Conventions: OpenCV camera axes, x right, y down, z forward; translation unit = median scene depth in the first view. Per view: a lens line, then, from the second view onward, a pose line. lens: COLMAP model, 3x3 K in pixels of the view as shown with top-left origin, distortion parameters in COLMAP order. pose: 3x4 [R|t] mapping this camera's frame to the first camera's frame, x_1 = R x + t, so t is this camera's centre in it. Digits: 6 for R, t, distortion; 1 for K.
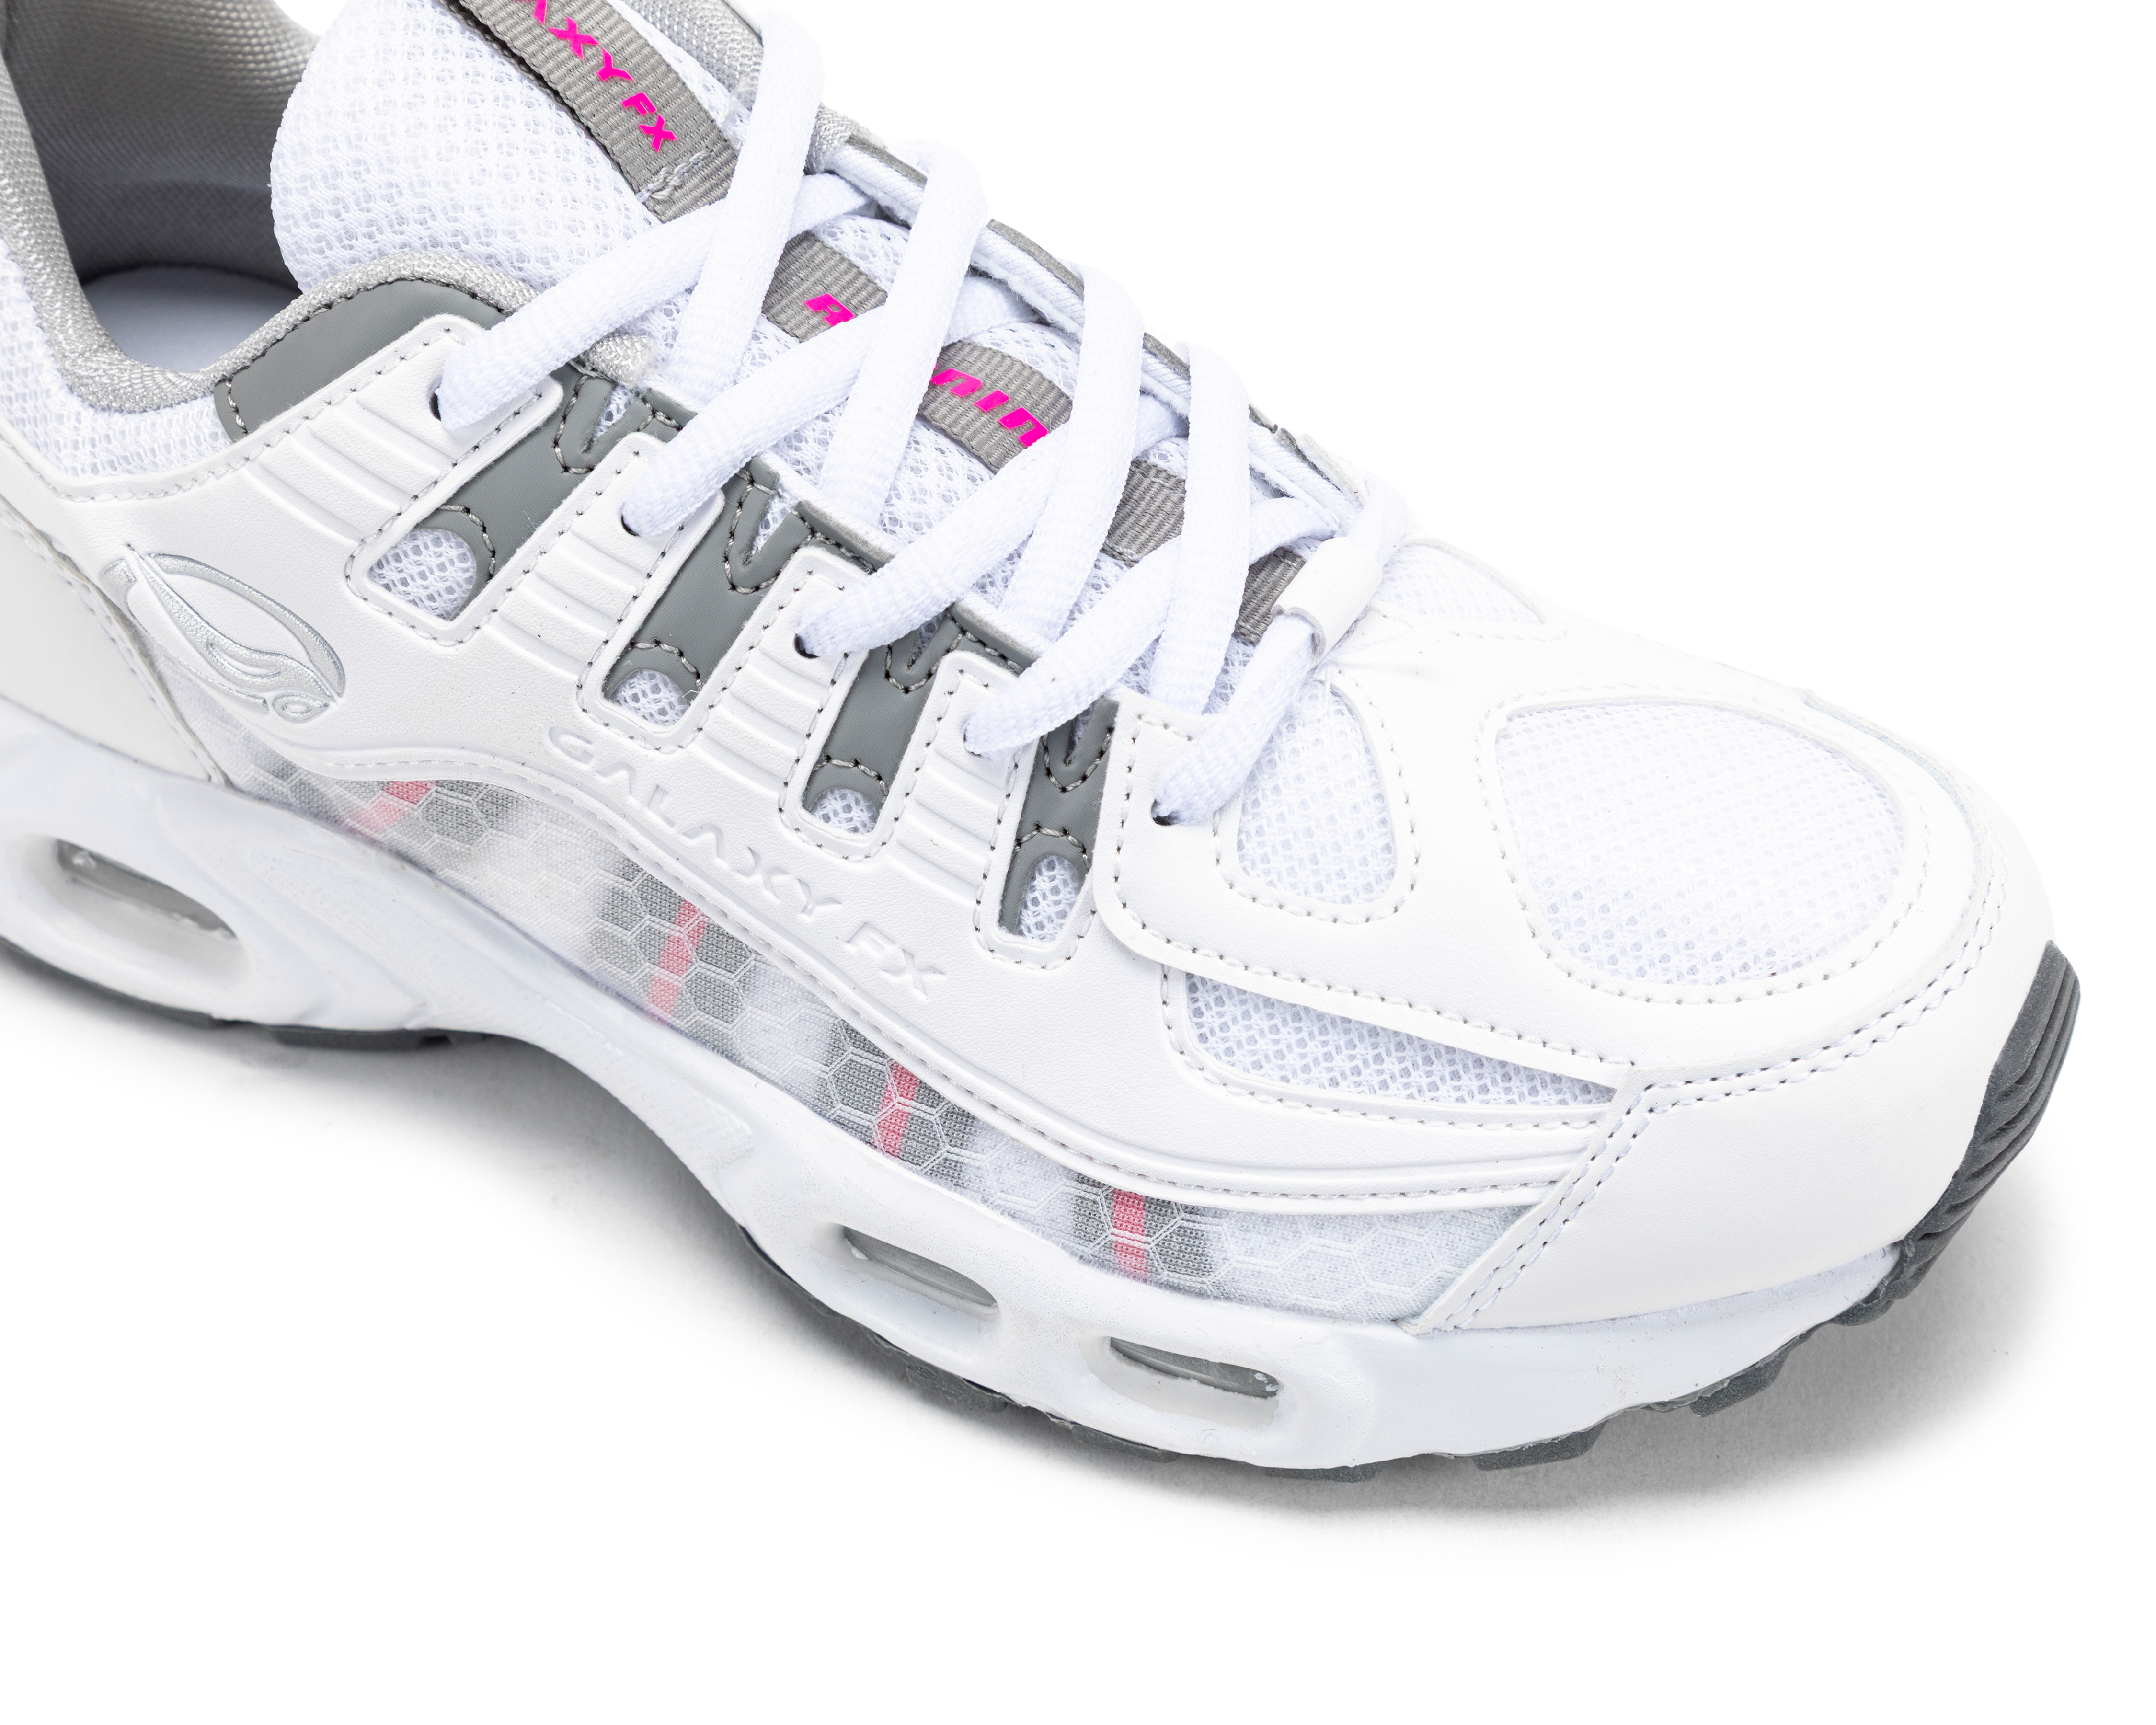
lens RADIAL K [[4585.4, 0, 1078.9], [0, 4585.4, 861.9], [0, 0, 1]] dist [-0.027477, 0.000000]
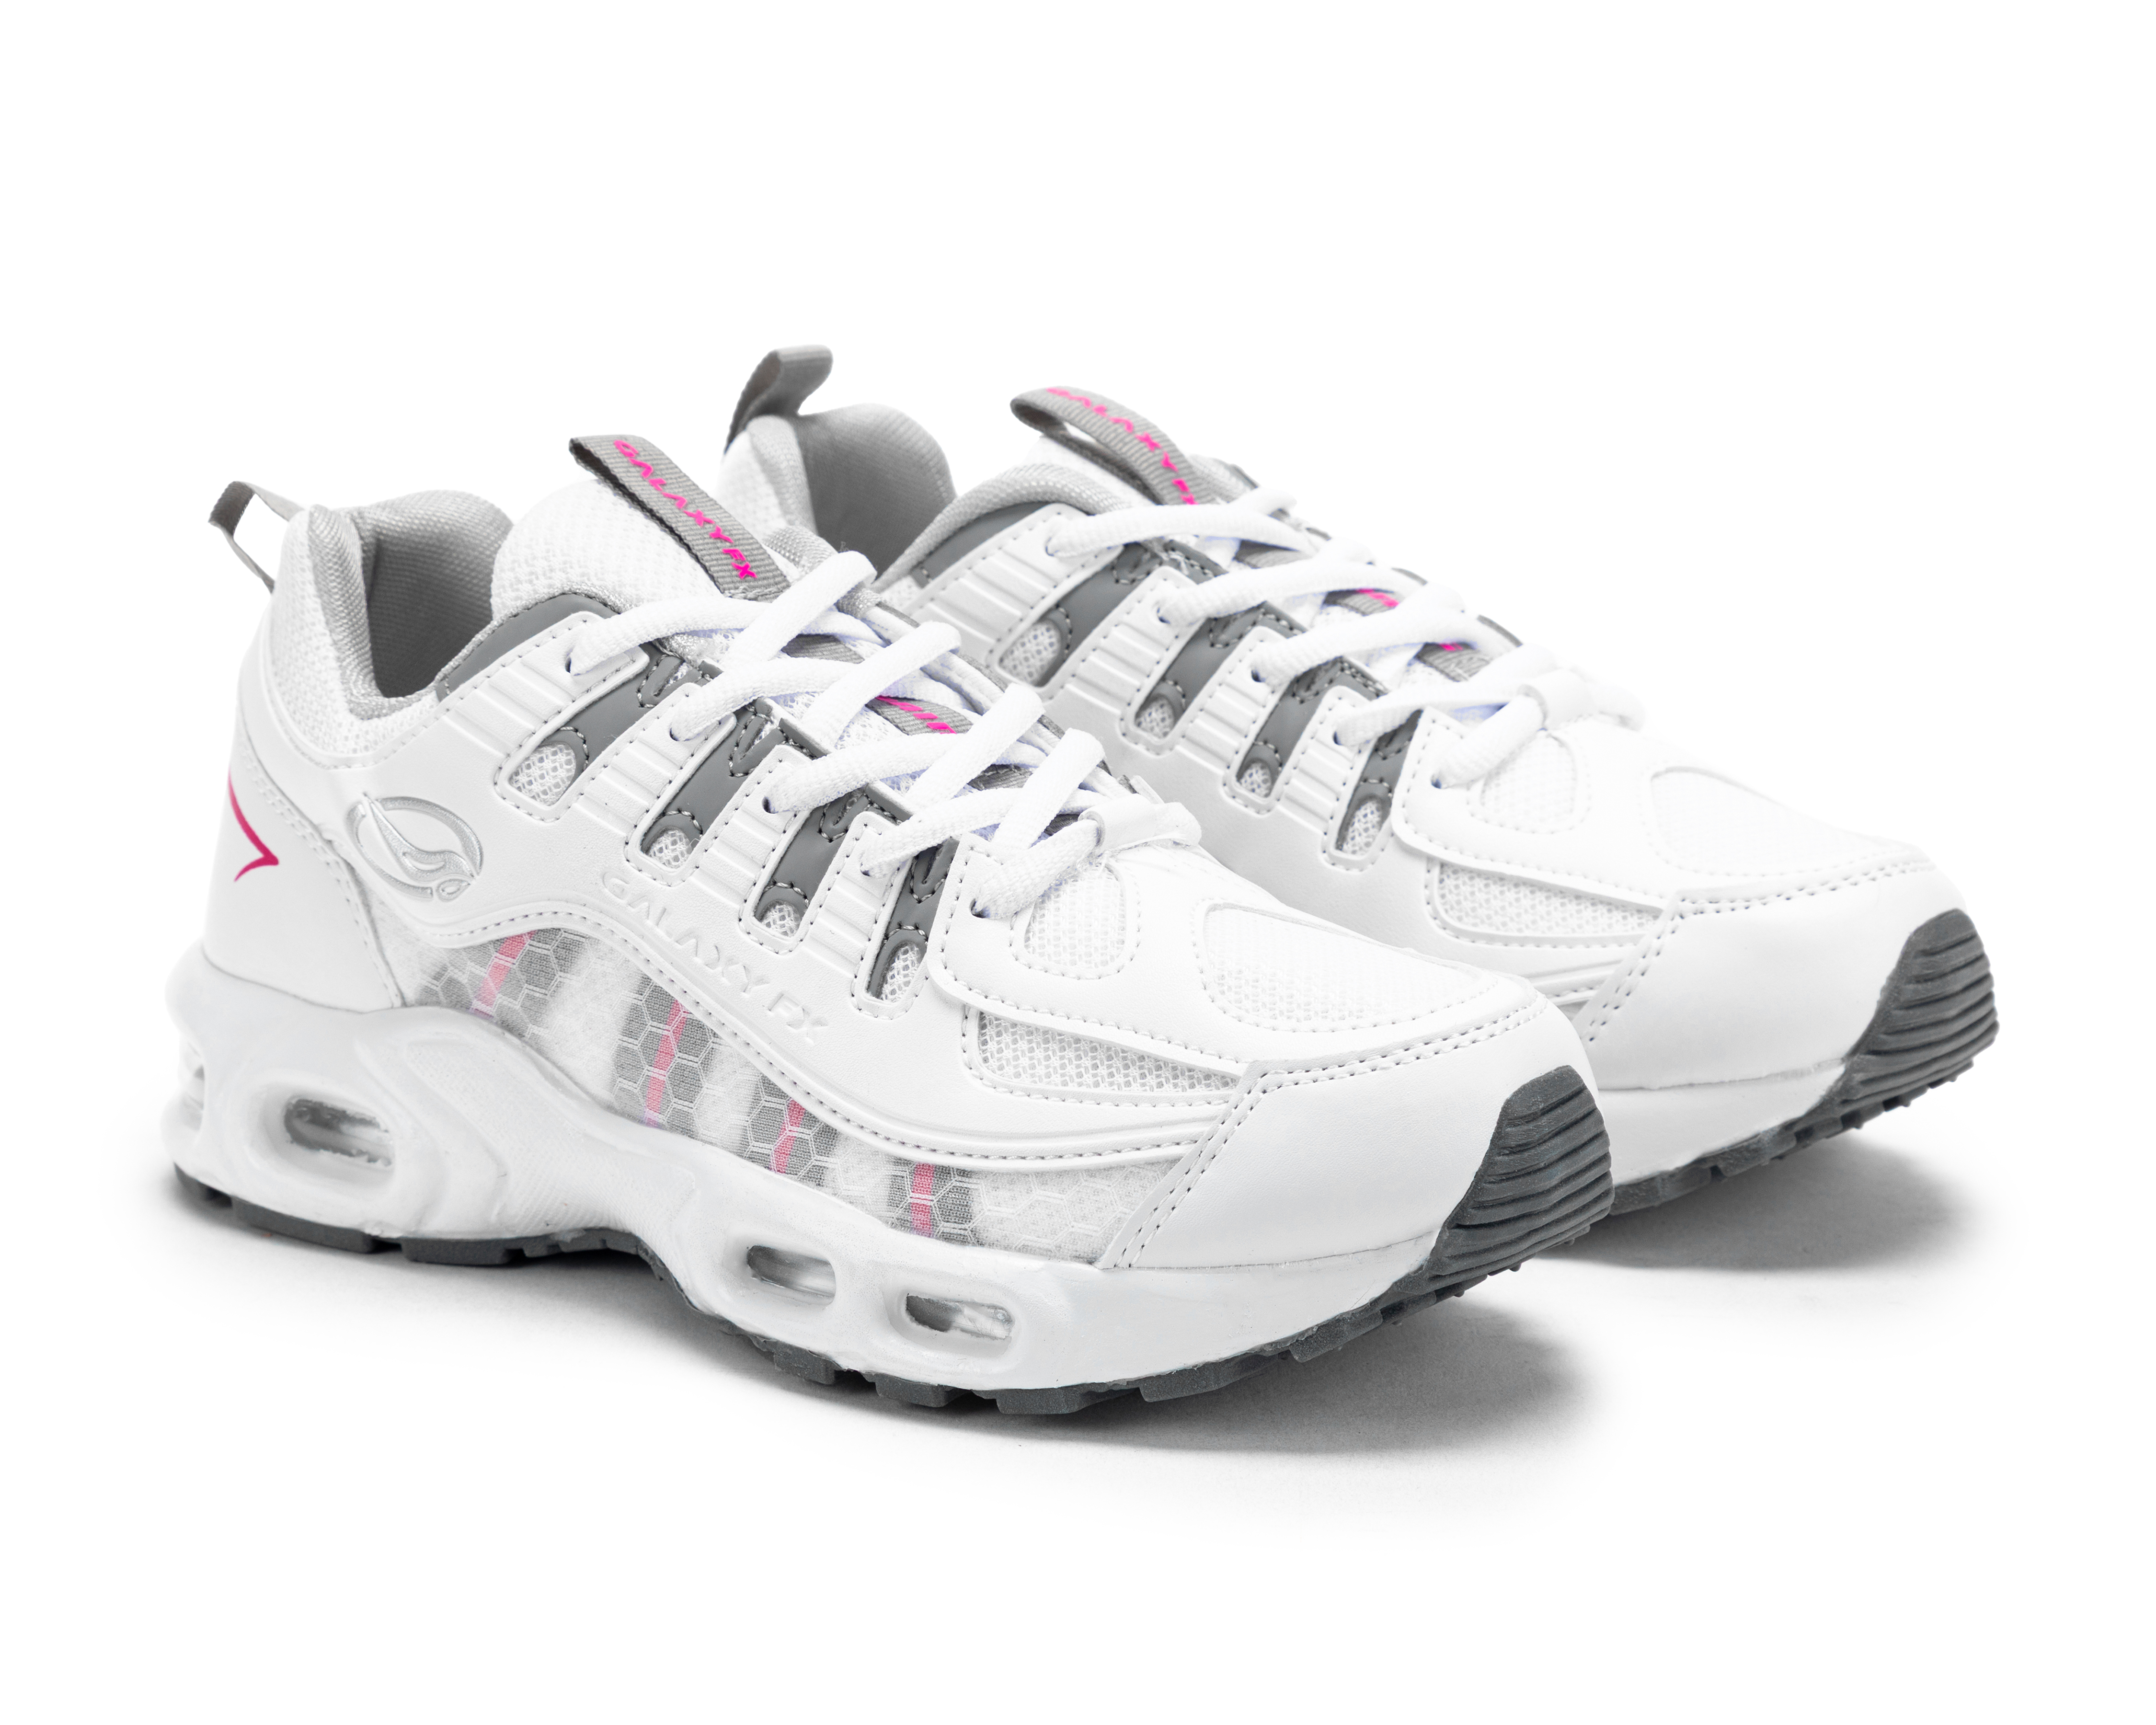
lens RADIAL K [[5420.3, 0, 1077.6], [0, 5420.3, 862.7], [0, 0, 1]] dist [-0.017243, 0.000000]
pose [[0.982623, 0.076281, -0.169212, 0.345304], [-0.148185, 0.871375, -0.467703, 0.792125], [0.111770, 0.484650, 0.867538, -0.543166]]
